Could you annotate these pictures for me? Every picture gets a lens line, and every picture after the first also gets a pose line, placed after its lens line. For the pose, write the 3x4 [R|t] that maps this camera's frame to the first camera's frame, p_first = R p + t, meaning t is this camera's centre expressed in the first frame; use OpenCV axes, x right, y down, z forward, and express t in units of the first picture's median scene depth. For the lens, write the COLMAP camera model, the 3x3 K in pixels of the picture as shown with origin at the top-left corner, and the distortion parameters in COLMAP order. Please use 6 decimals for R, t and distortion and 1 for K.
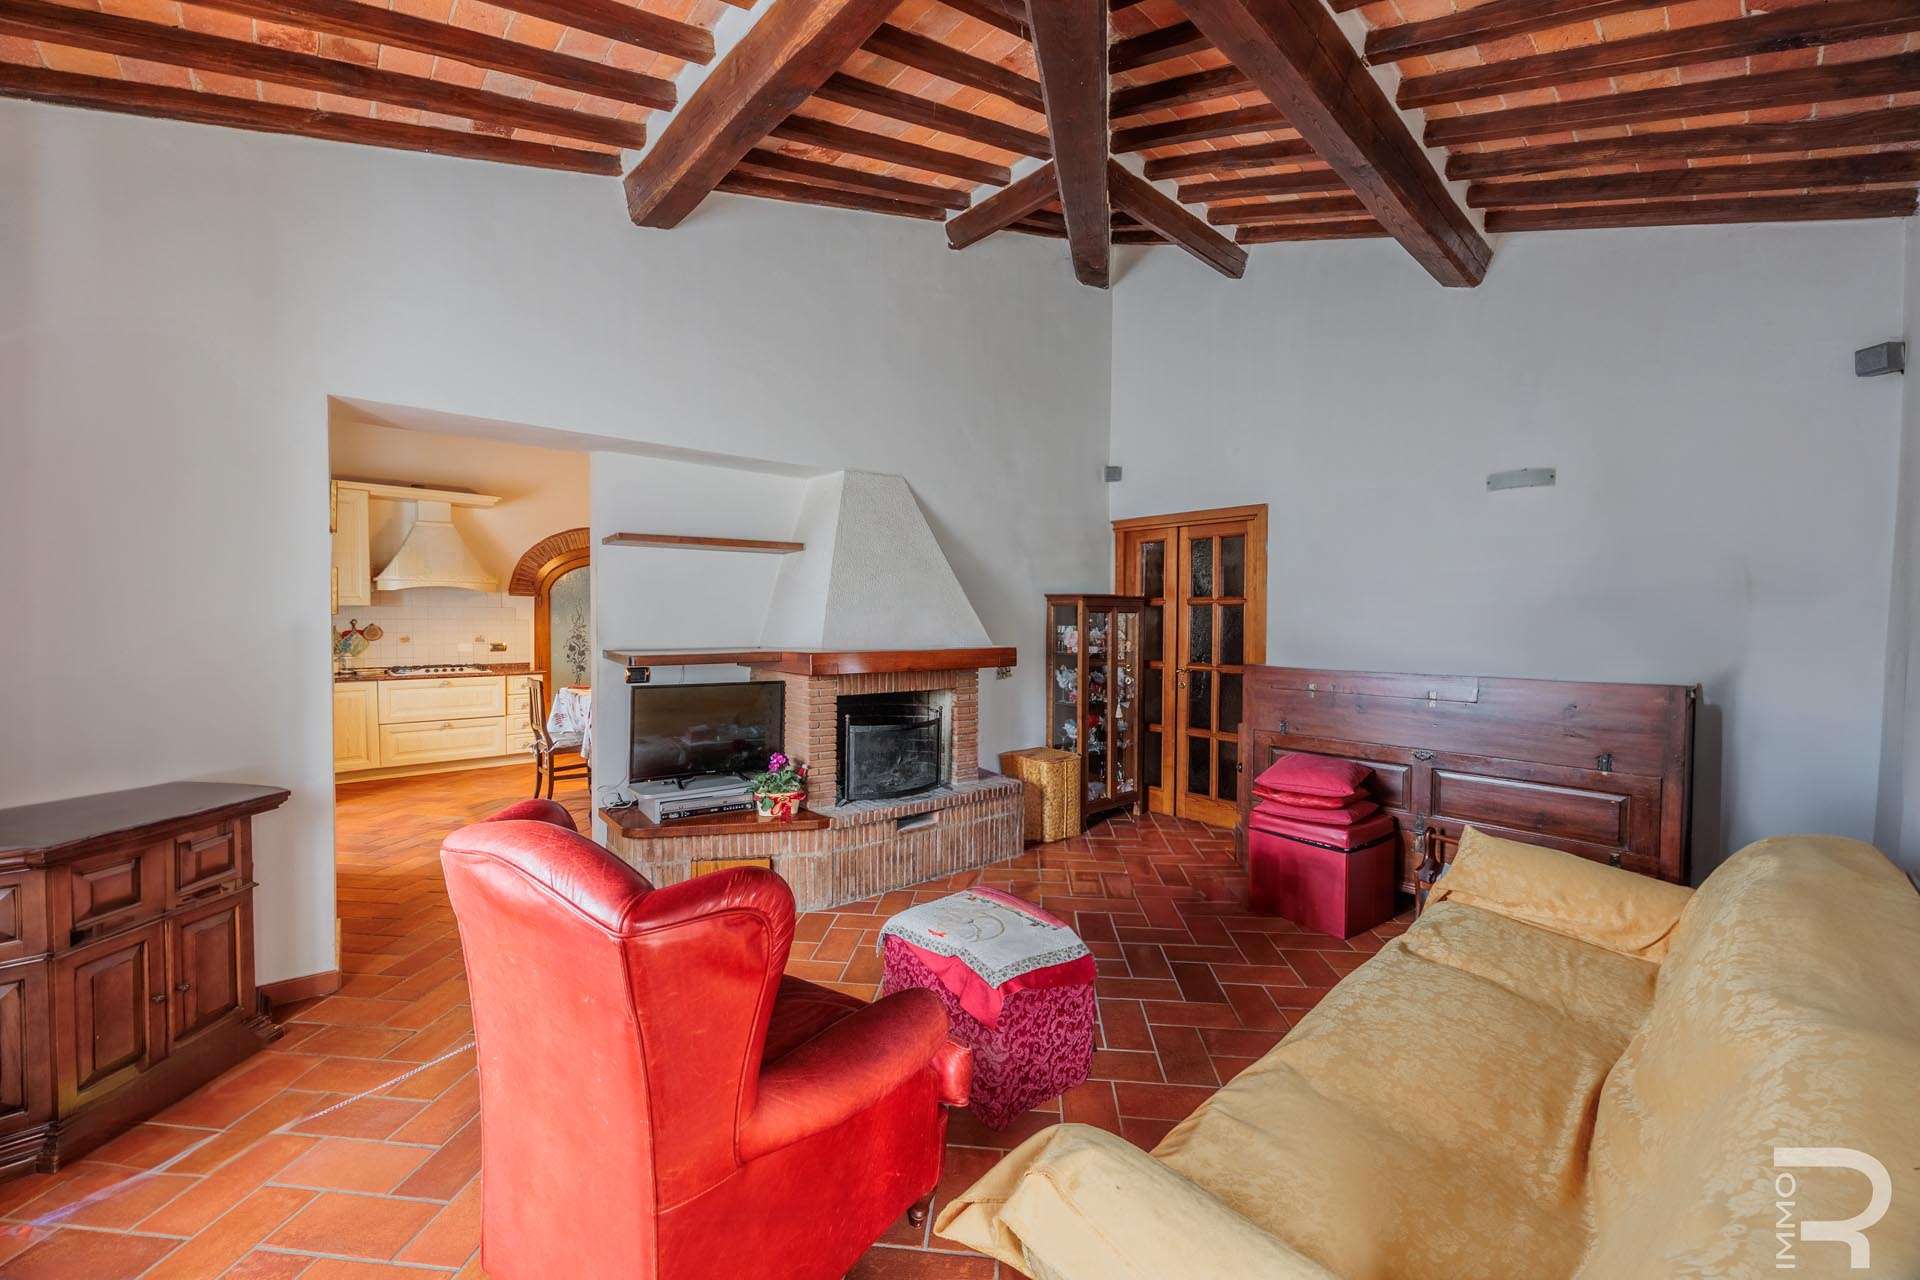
lens RADIAL K [[726.9, 0, 951.6], [0, 726.9, 634.4], [0, 0, 1]] dist [-0.001277, 0.000146]
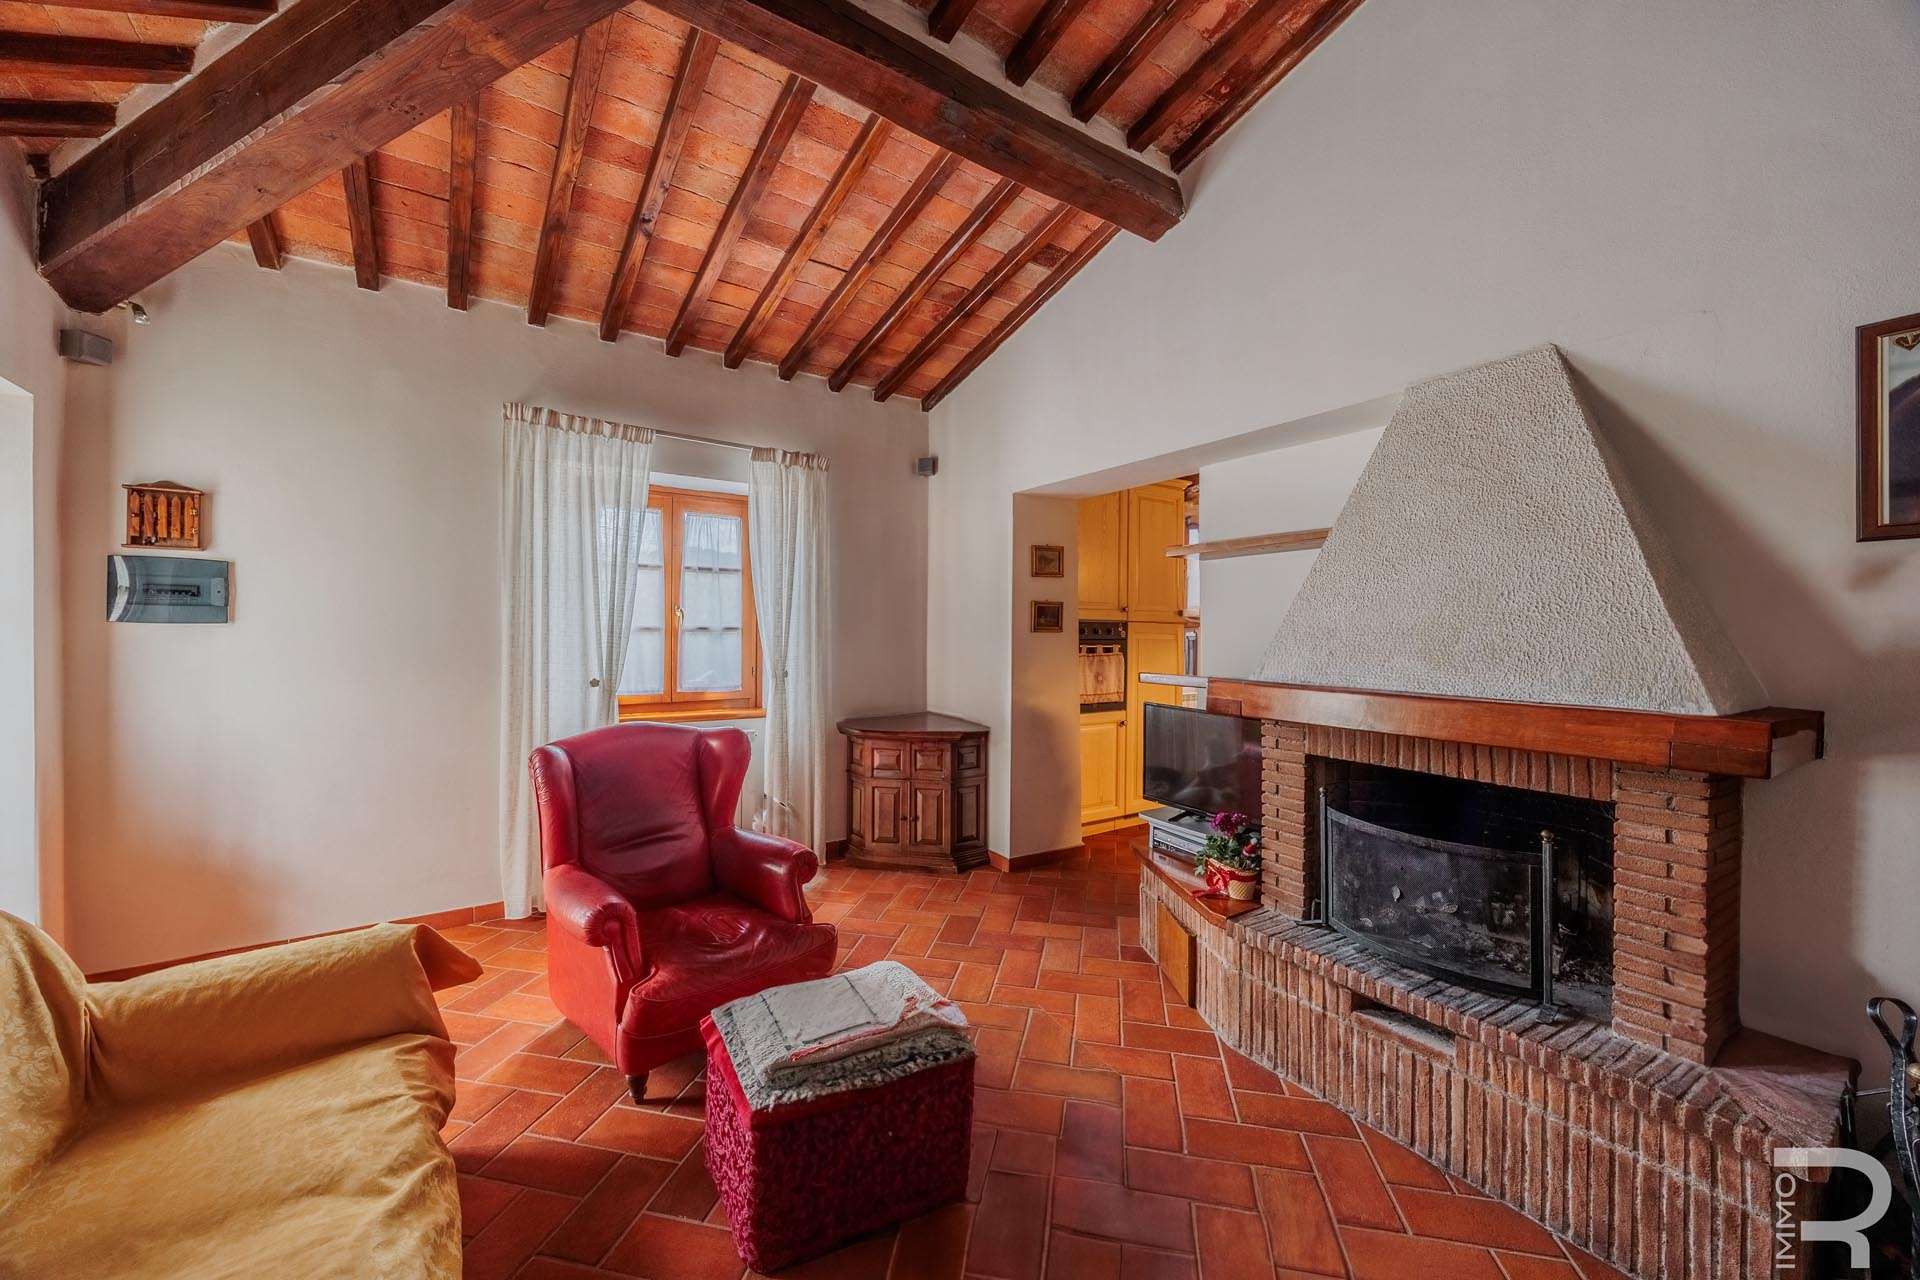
lens RADIAL K [[726.9, 0, 951.6], [0, 726.9, 634.4], [0, 0, 1]] dist [-0.001277, 0.000146]
pose [[-0.111900, 0.000350, -0.993719, 0.294903], [-0.031564, 0.999494, 0.003907, -0.009278], [0.993218, 0.031803, -0.111833, 0.419454]]
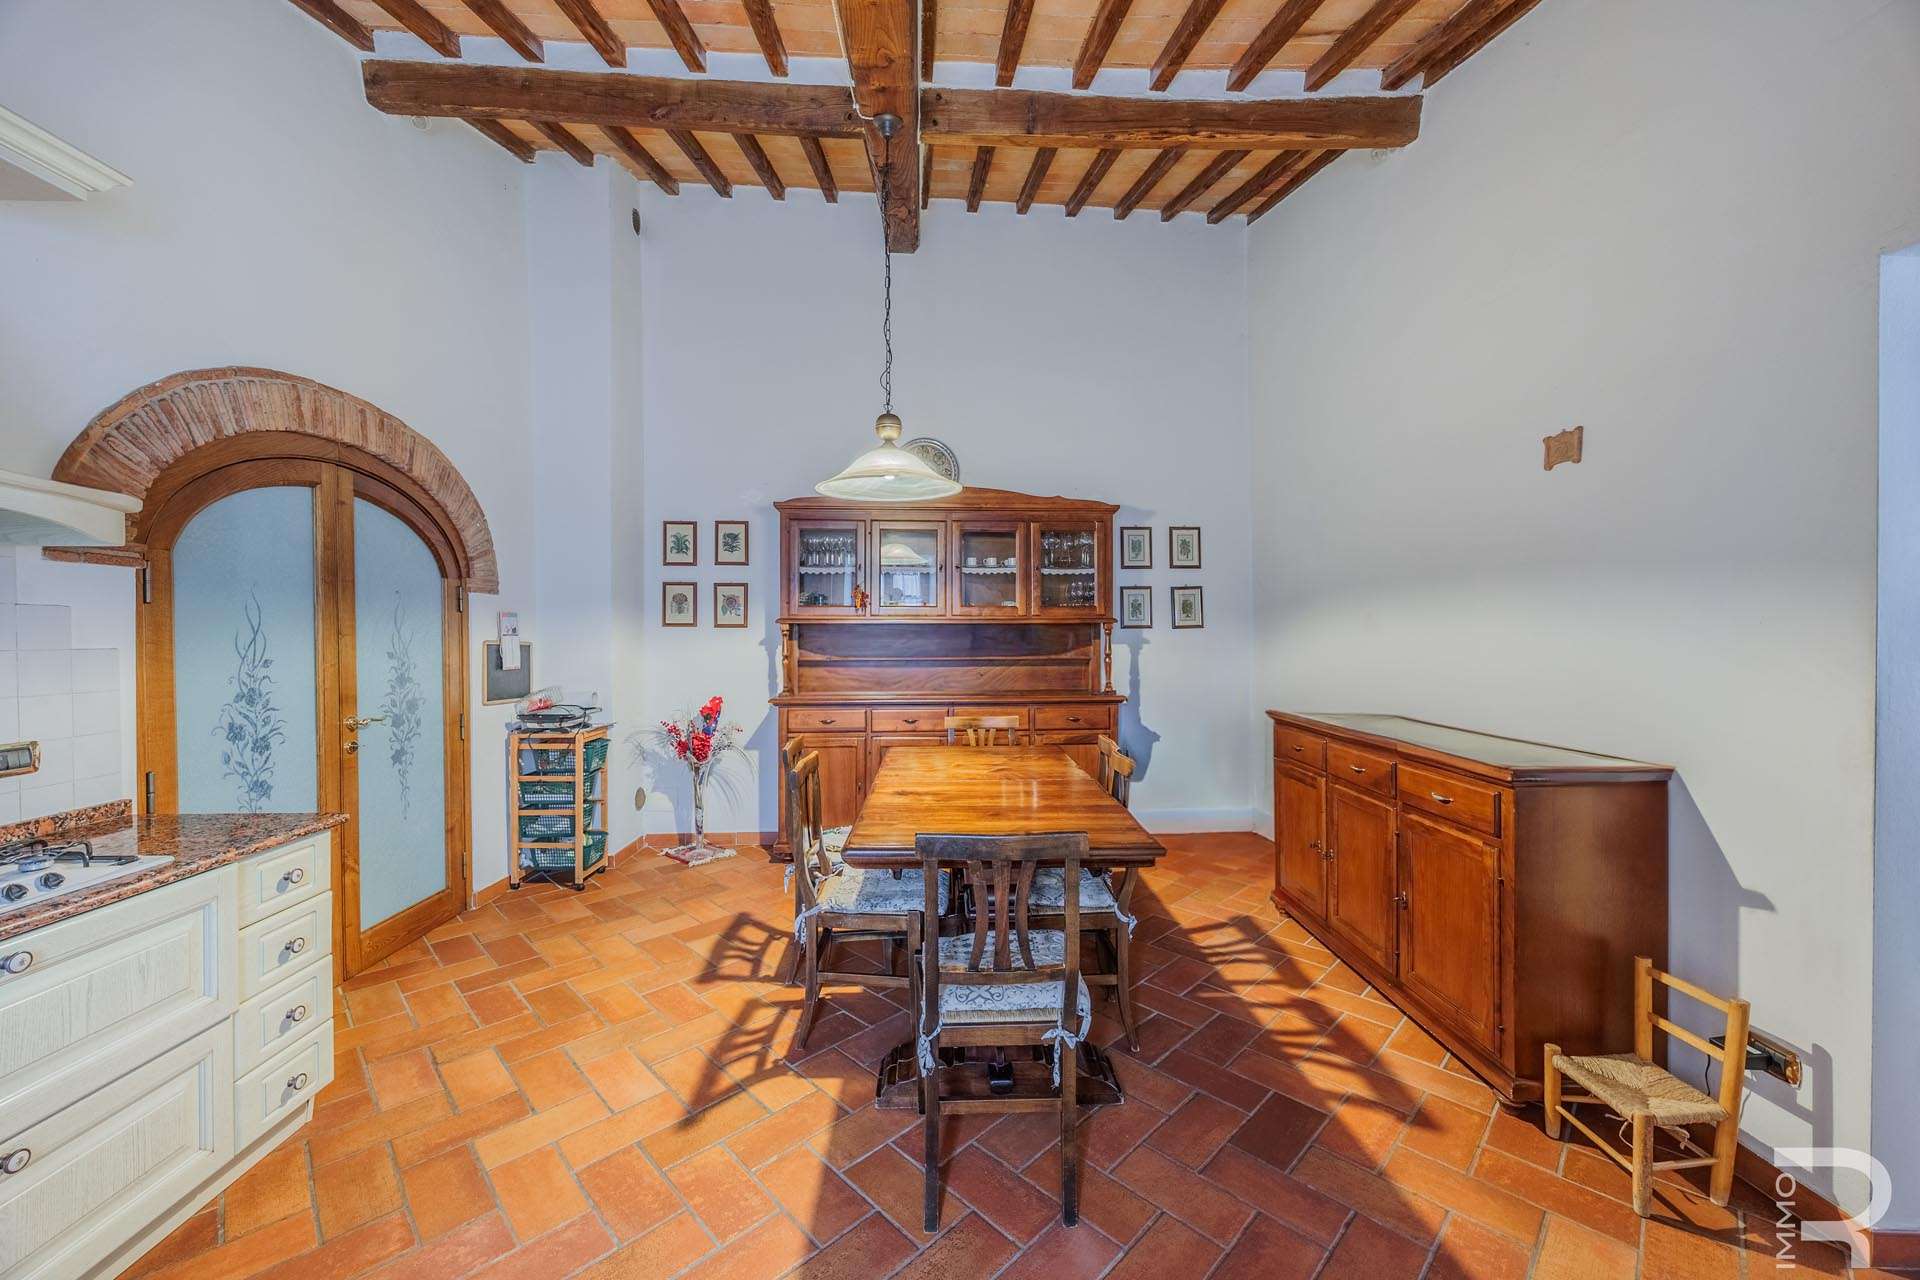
lens RADIAL K [[726.9, 0, 951.6], [0, 726.9, 634.4], [0, 0, 1]] dist [-0.001277, 0.000146]
pose [[0.646074, -0.015921, 0.763109, -0.659779], [0.024629, 0.999697, 0.000006, -0.019701], [-0.762877, 0.018791, 0.646270, 0.640647]]
